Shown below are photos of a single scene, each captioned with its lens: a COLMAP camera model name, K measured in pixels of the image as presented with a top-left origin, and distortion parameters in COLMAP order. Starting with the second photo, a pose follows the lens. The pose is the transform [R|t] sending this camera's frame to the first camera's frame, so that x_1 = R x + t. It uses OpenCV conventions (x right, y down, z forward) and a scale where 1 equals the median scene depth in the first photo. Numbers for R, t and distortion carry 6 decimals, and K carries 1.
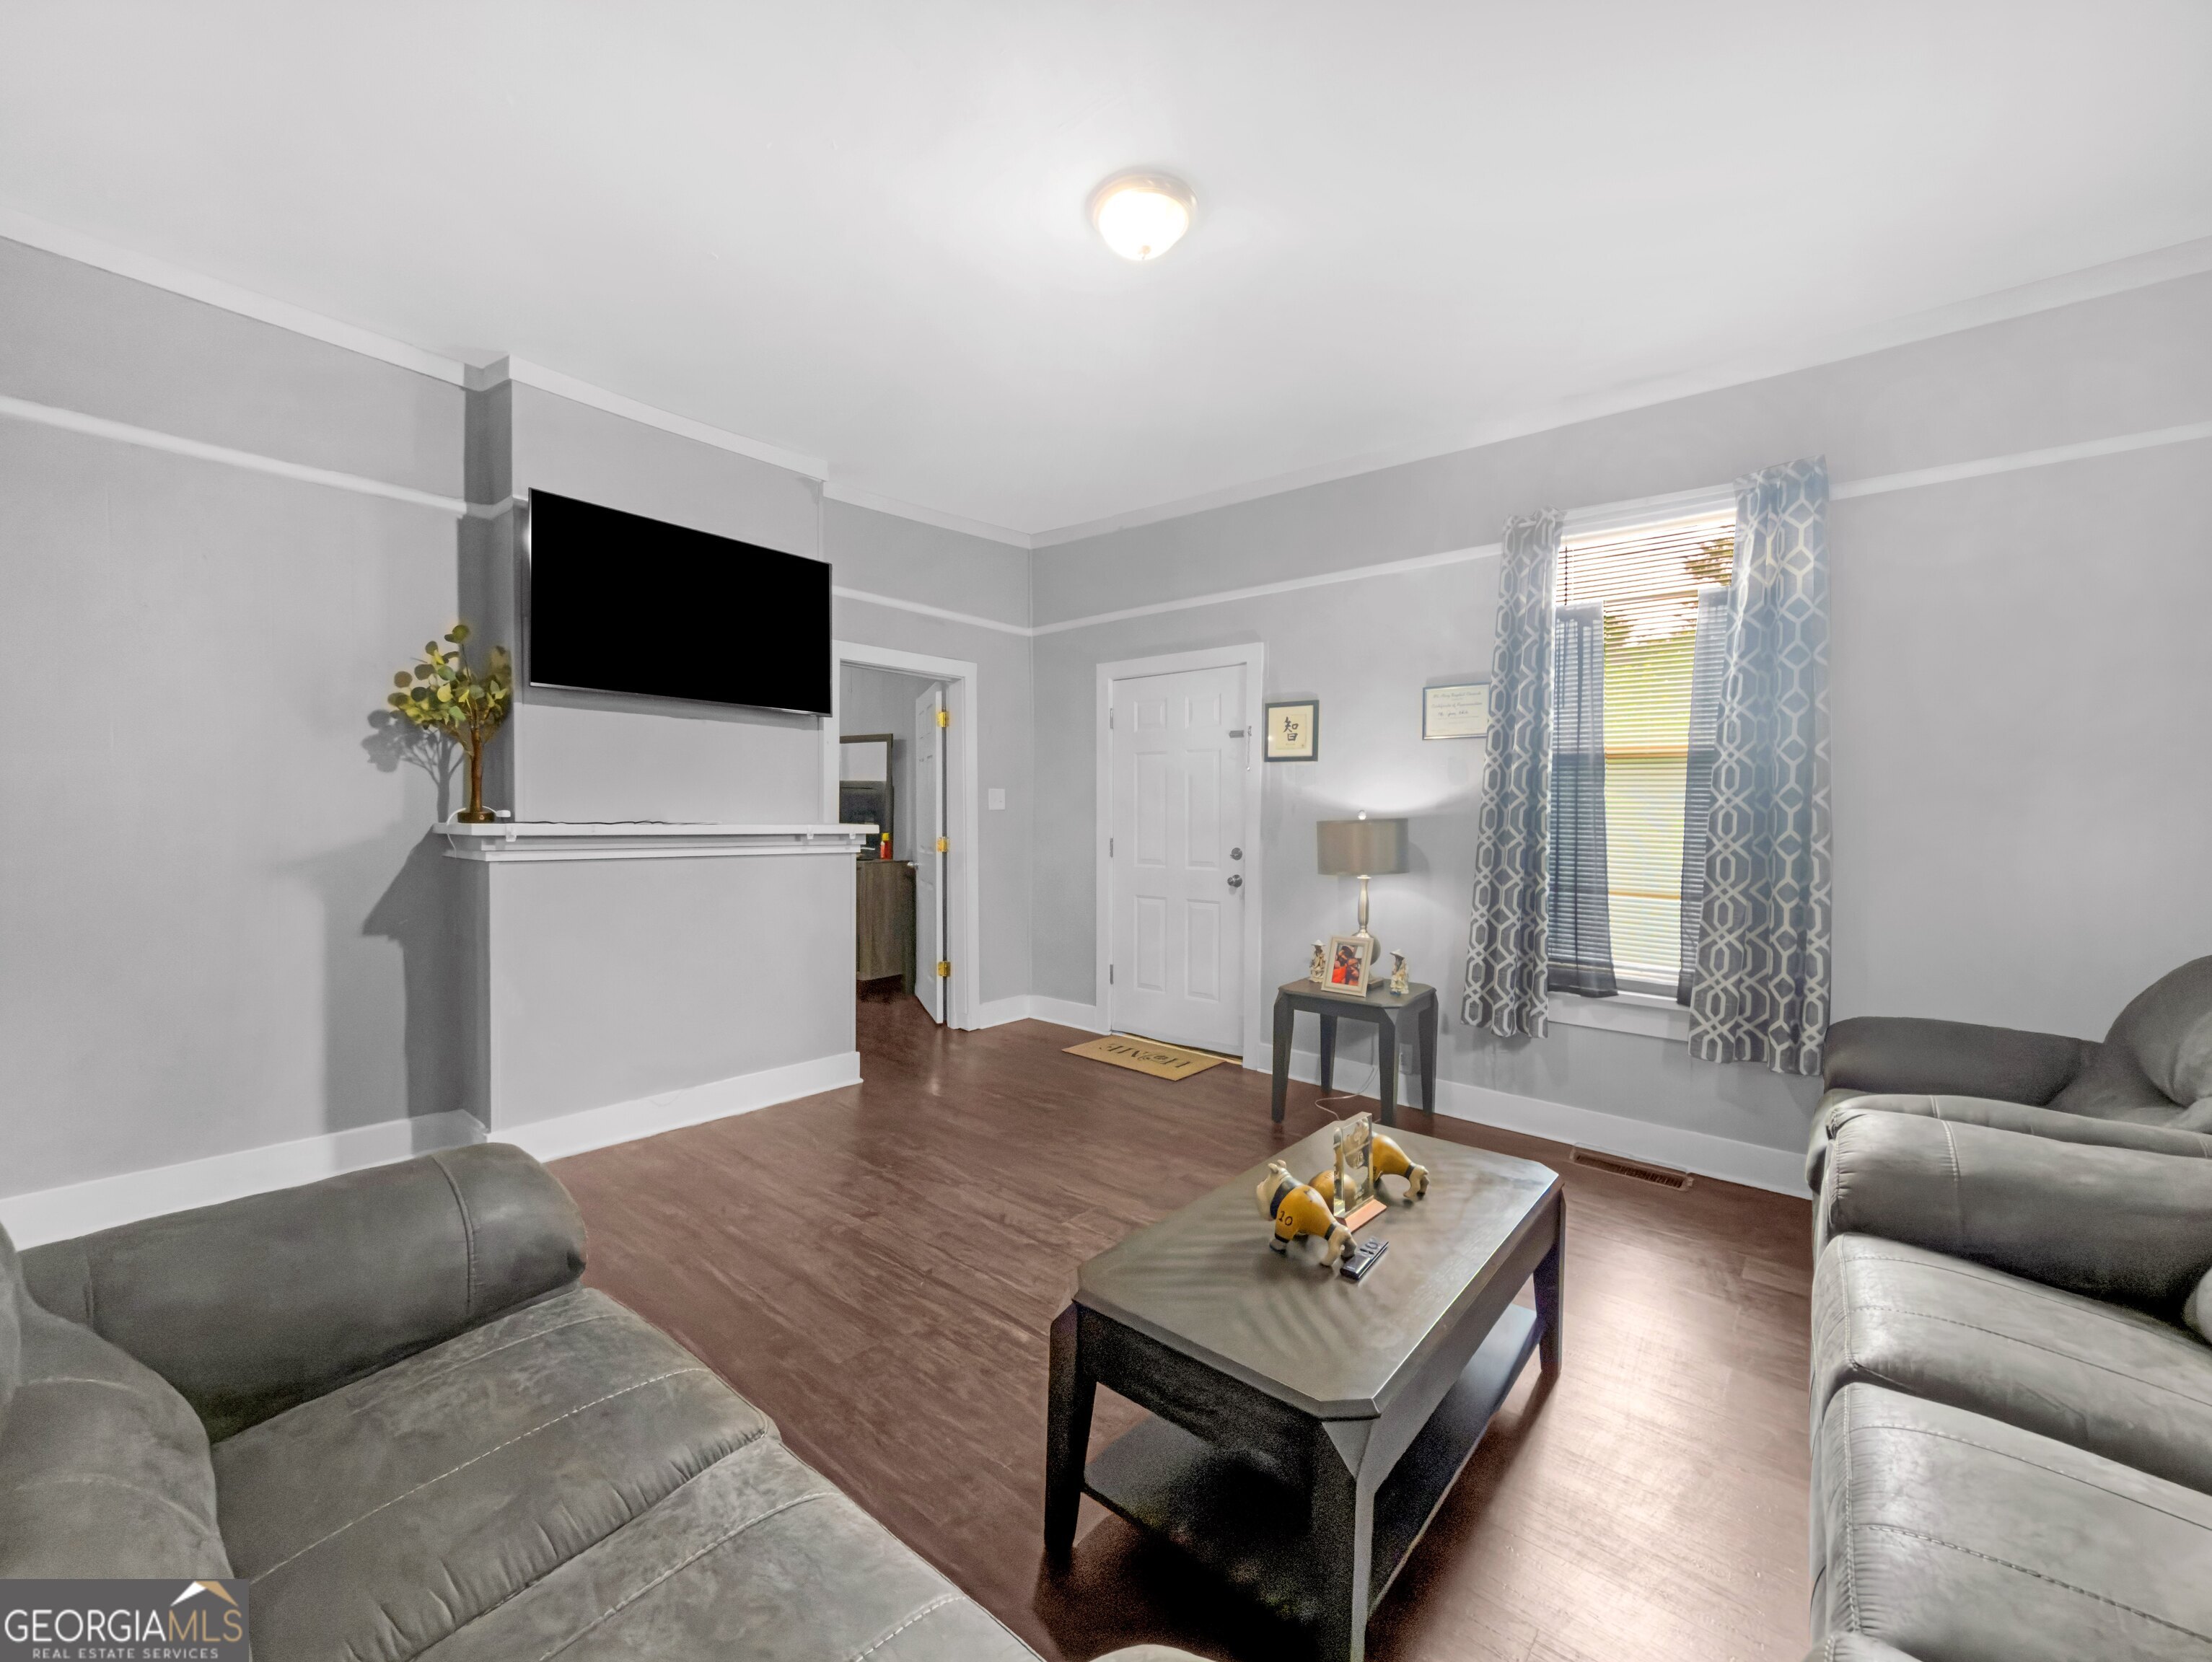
lens RADIAL K [[897.7, 0, 1109.6], [0, 897.7, 826.5], [0, 0, 1]] dist [0.000735, -0.000315]
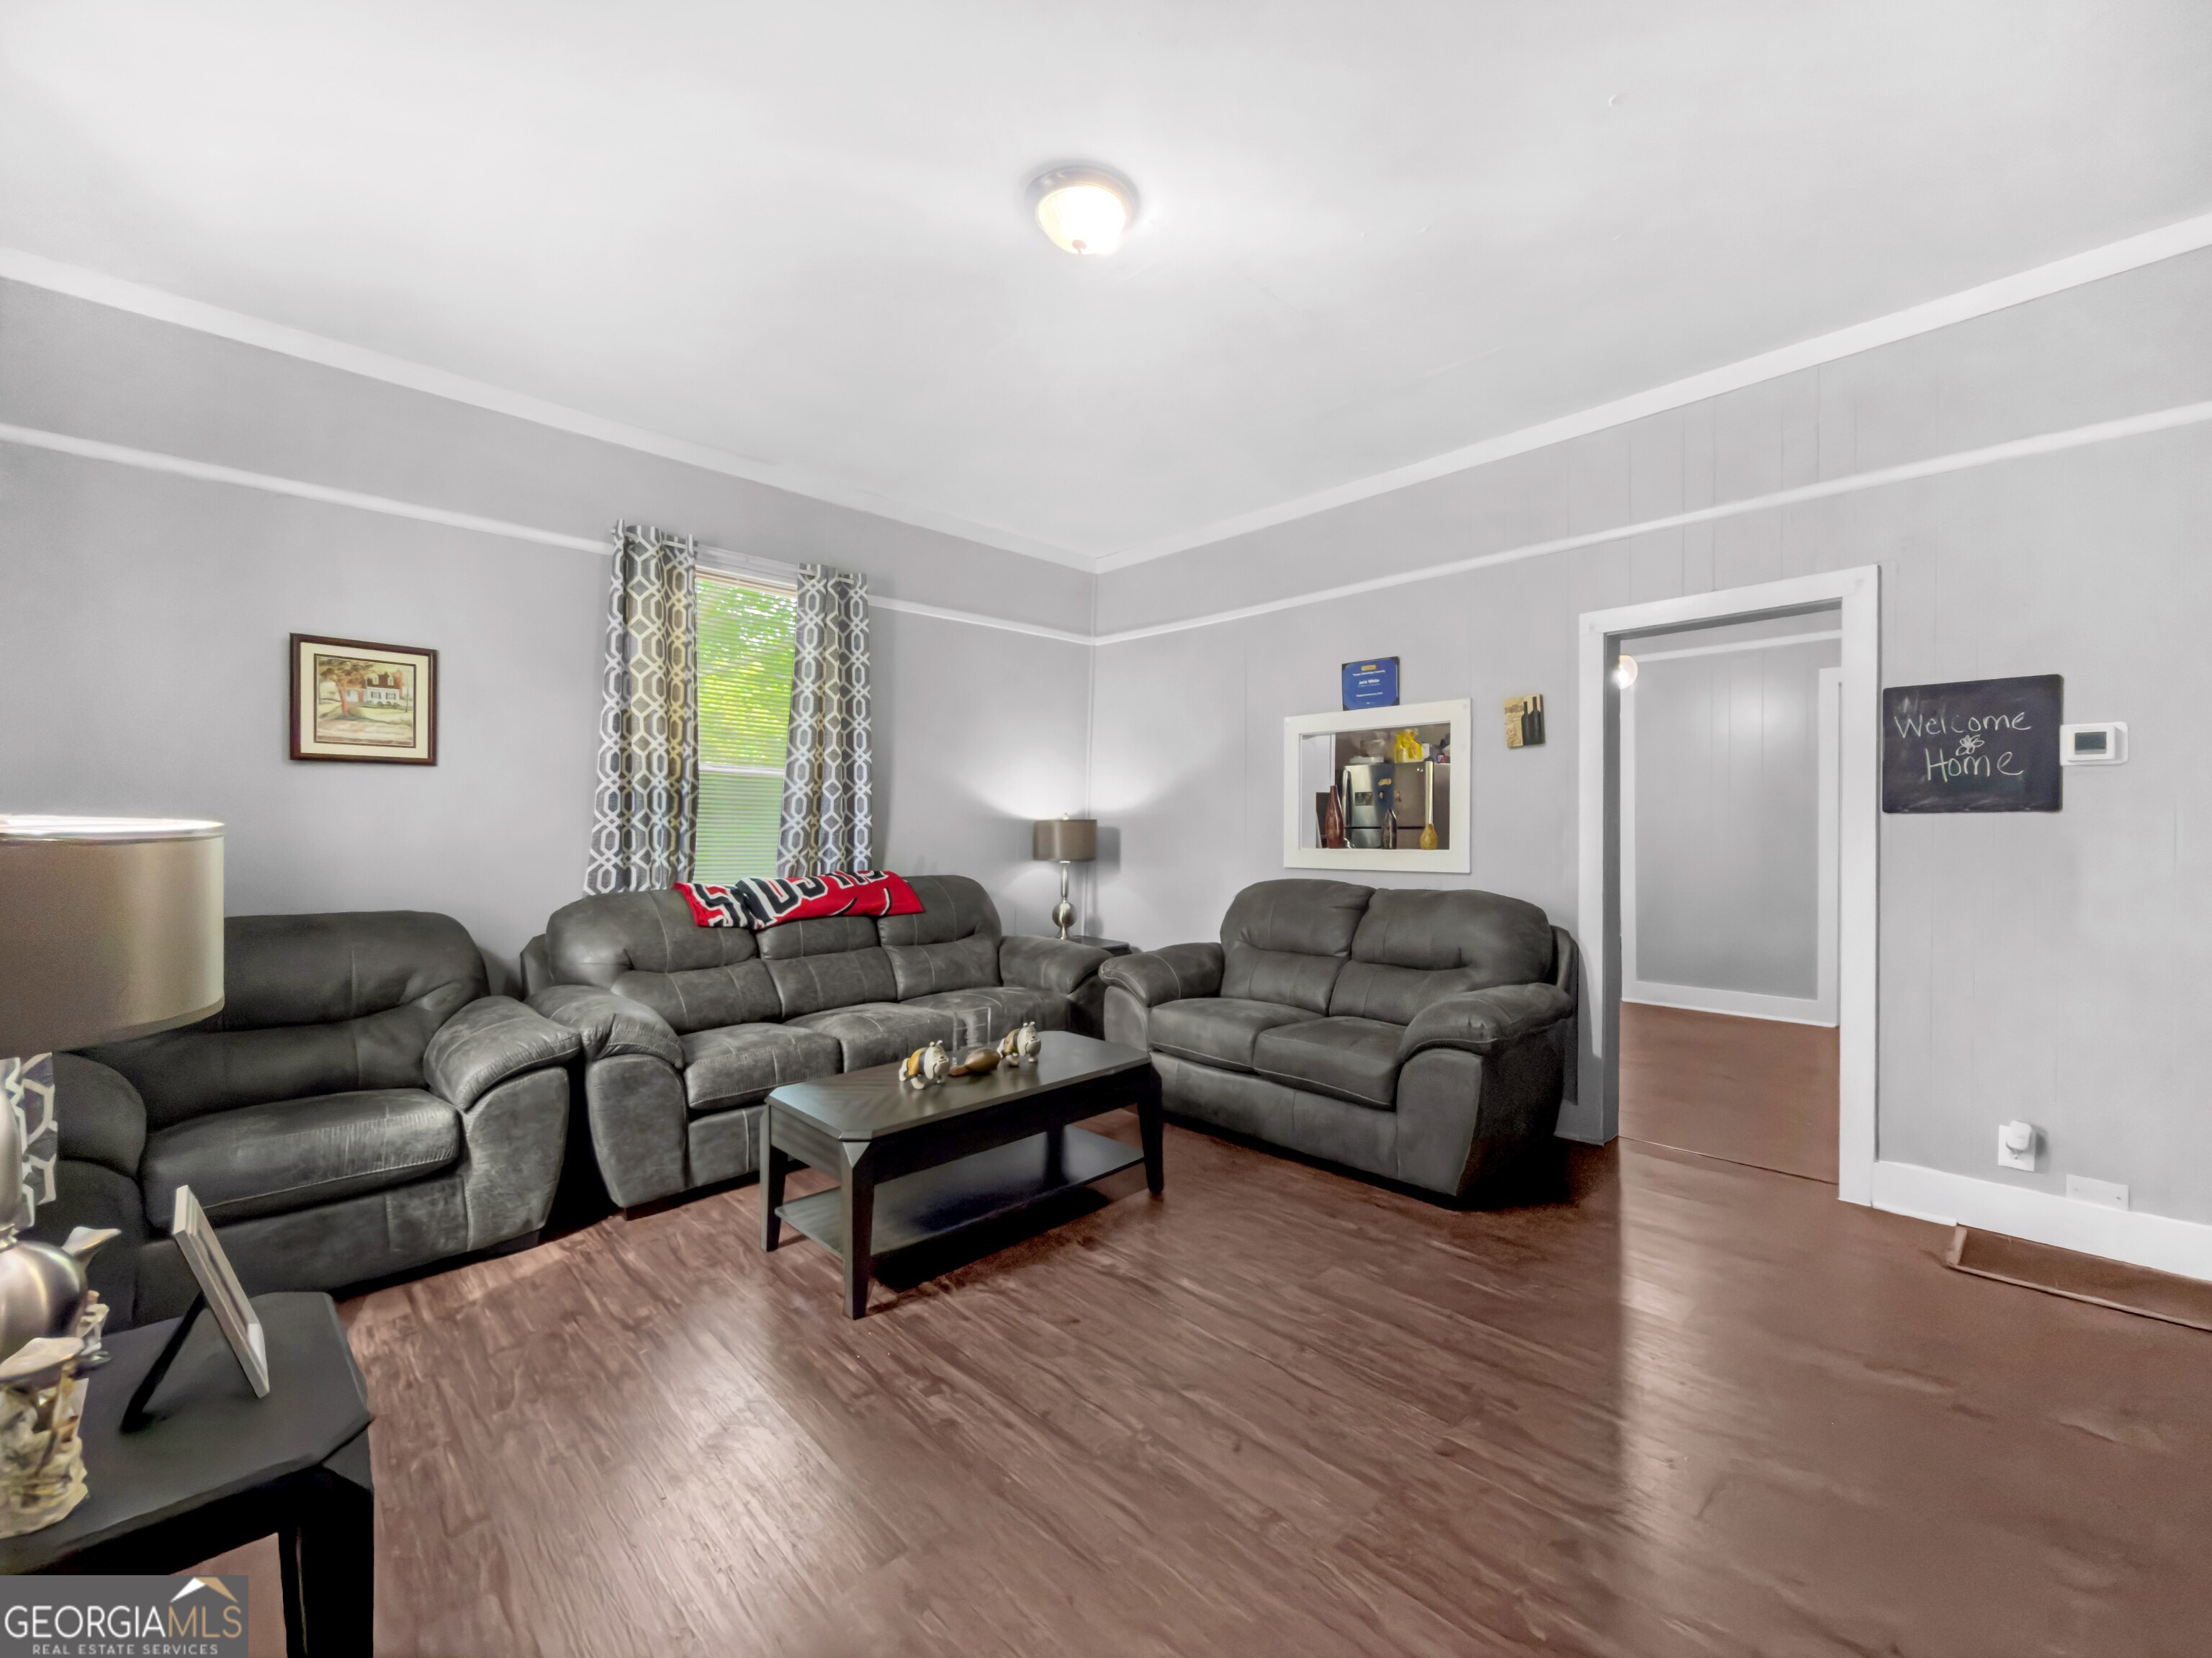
lens RADIAL K [[927.3, 0, 1109.3], [0, 927.3, 823.1], [0, 0, 1]] dist [0.001800, 0.000060]
pose [[-0.992955, -0.012697, 0.117810, -0.082719], [-0.010415, 0.999746, 0.019964, -0.019180], [-0.118034, 0.018597, -0.992835, 1.378957]]
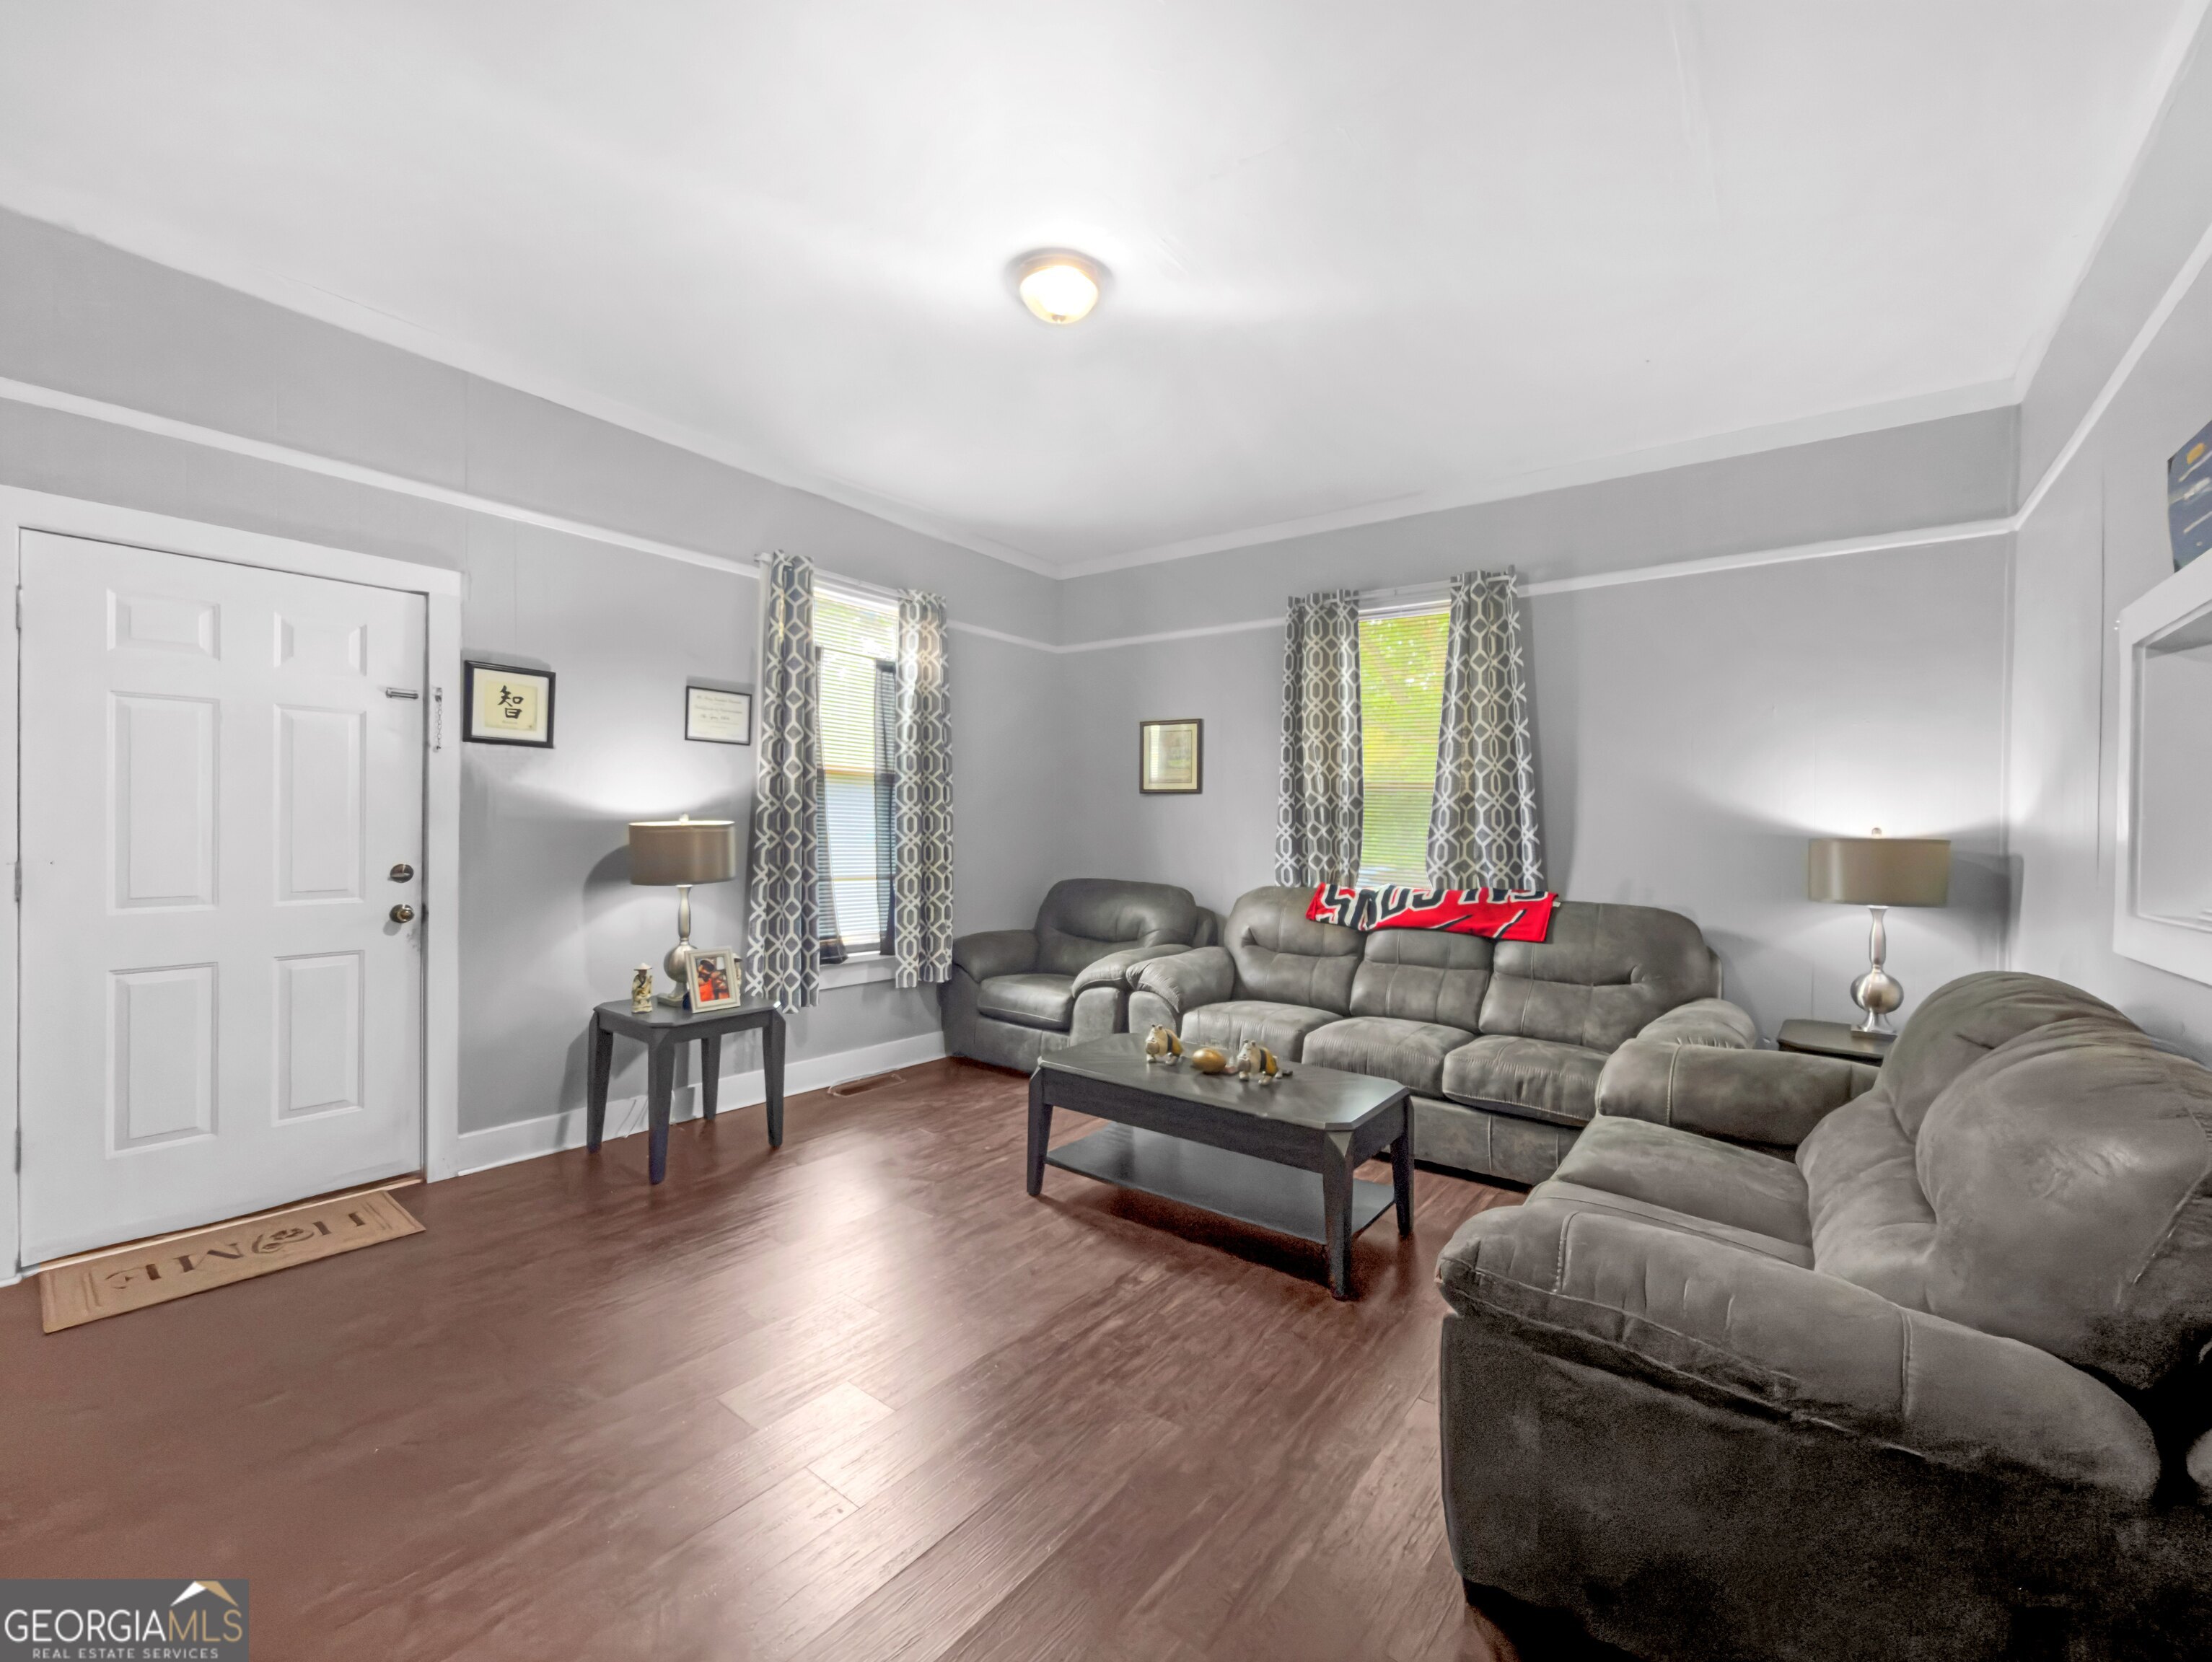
lens RADIAL K [[897.7, 0, 1121.5], [0, 897.7, 822.0], [0, 0, 1]] dist [0.000735, -0.000315]
pose [[-0.043947, -0.008156, 0.999001, -0.734802], [-0.000255, 0.999967, 0.008153, -0.018248], [-0.999034, 0.000103, -0.043948, 0.658685]]
